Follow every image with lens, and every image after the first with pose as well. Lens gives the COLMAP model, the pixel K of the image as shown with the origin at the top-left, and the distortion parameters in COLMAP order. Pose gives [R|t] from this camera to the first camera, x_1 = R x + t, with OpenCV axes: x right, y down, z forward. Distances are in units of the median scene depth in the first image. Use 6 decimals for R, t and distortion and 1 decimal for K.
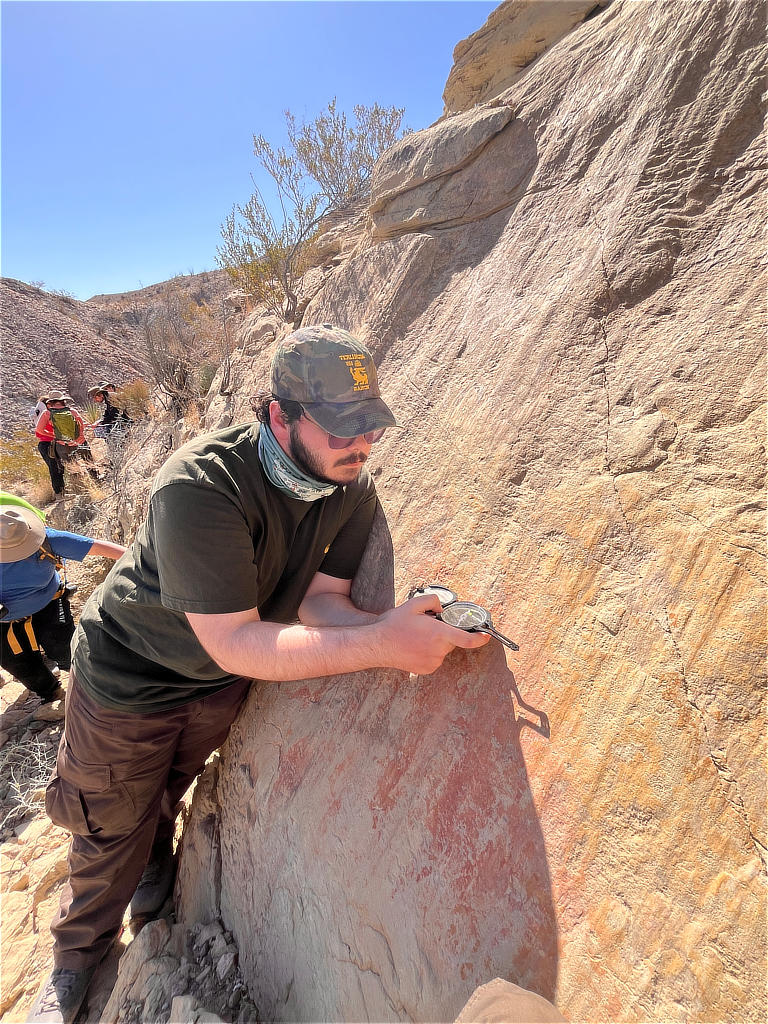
lens RADIAL K [[407.8, 0, 383.7], [0, 407.8, 511.9], [0, 0, 1]] dist [-0.006648, 0.000087]
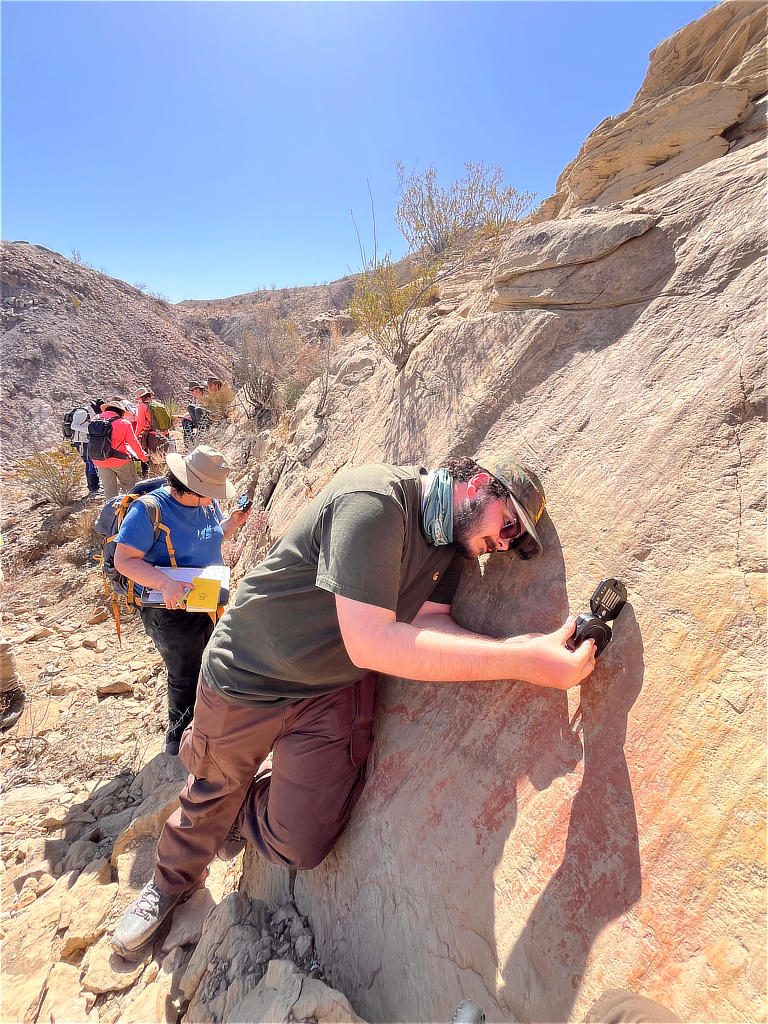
lens RADIAL K [[407.8, 0, 384.0], [0, 407.8, 511.3], [0, 0, 1]] dist [-0.006648, 0.000087]
pose [[0.985238, 0.140334, -0.098040, -0.236048], [-0.145509, 0.988204, -0.047757, -0.037392], [0.090181, 0.061317, 0.994036, -0.162159]]
